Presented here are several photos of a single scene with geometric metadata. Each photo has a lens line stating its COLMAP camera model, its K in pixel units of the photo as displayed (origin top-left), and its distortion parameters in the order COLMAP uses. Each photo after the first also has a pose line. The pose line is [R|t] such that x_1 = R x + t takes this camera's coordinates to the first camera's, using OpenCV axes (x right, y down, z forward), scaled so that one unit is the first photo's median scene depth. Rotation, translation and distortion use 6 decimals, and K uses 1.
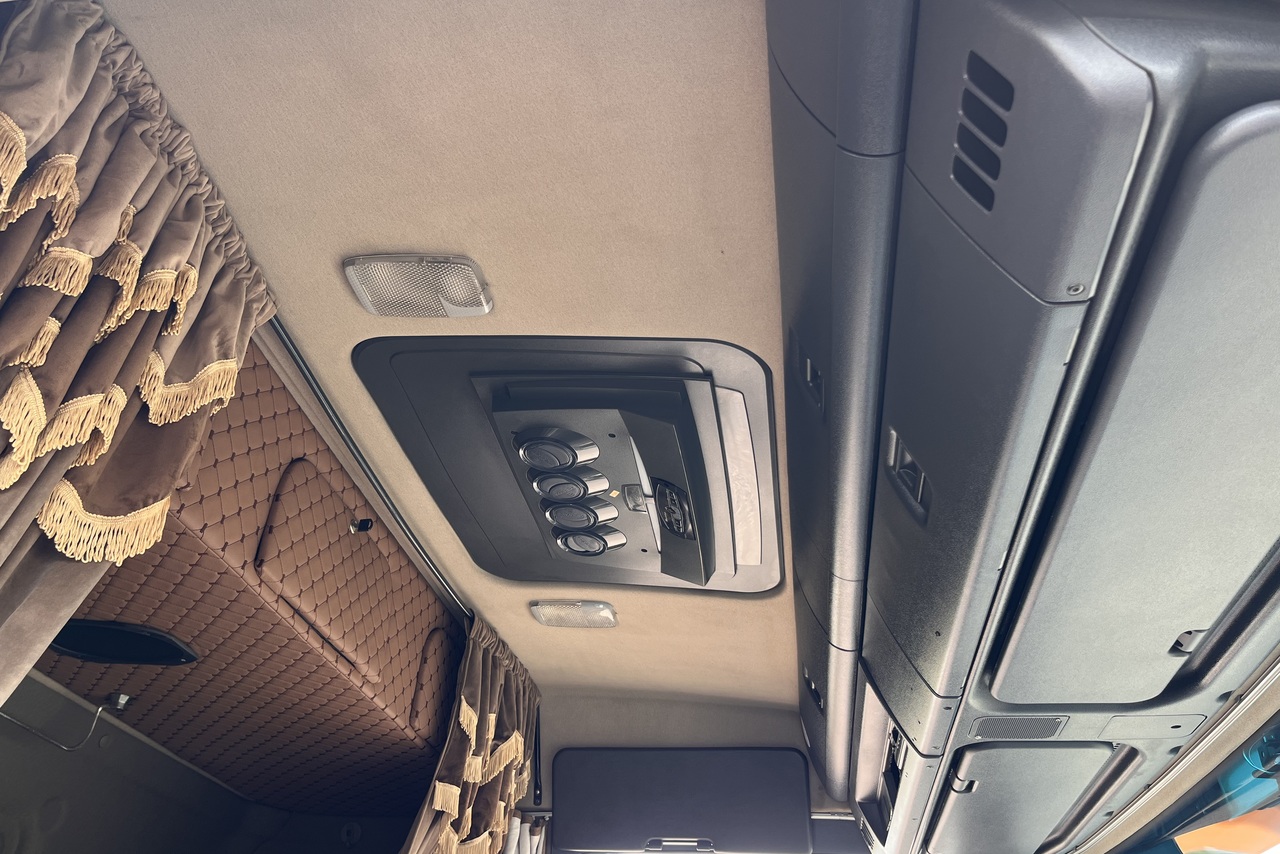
lens RADIAL K [[975.5, 0, 645.4], [0, 975.5, 424.7], [0, 0, 1]] dist [0.049988, -0.069876]
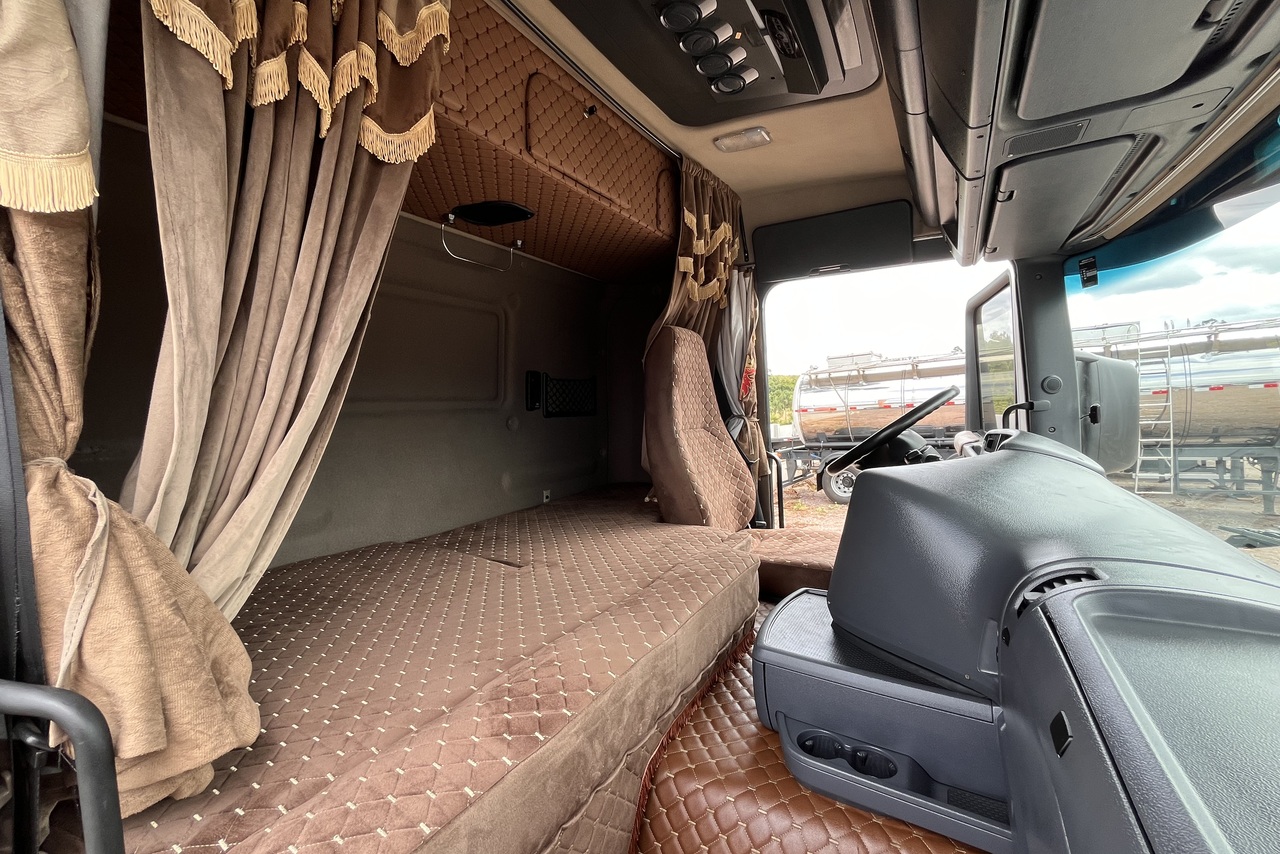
lens RADIAL K [[526.9, 0, 640.0], [0, 526.9, 427.0], [0, 0, 1]] dist [-0.001072, -0.000007]
pose [[0.920446, -0.041030, -0.388710, 0.107637], [0.268511, 0.789056, 0.552533, 0.058563], [0.284044, -0.612949, 0.737301, 0.064534]]
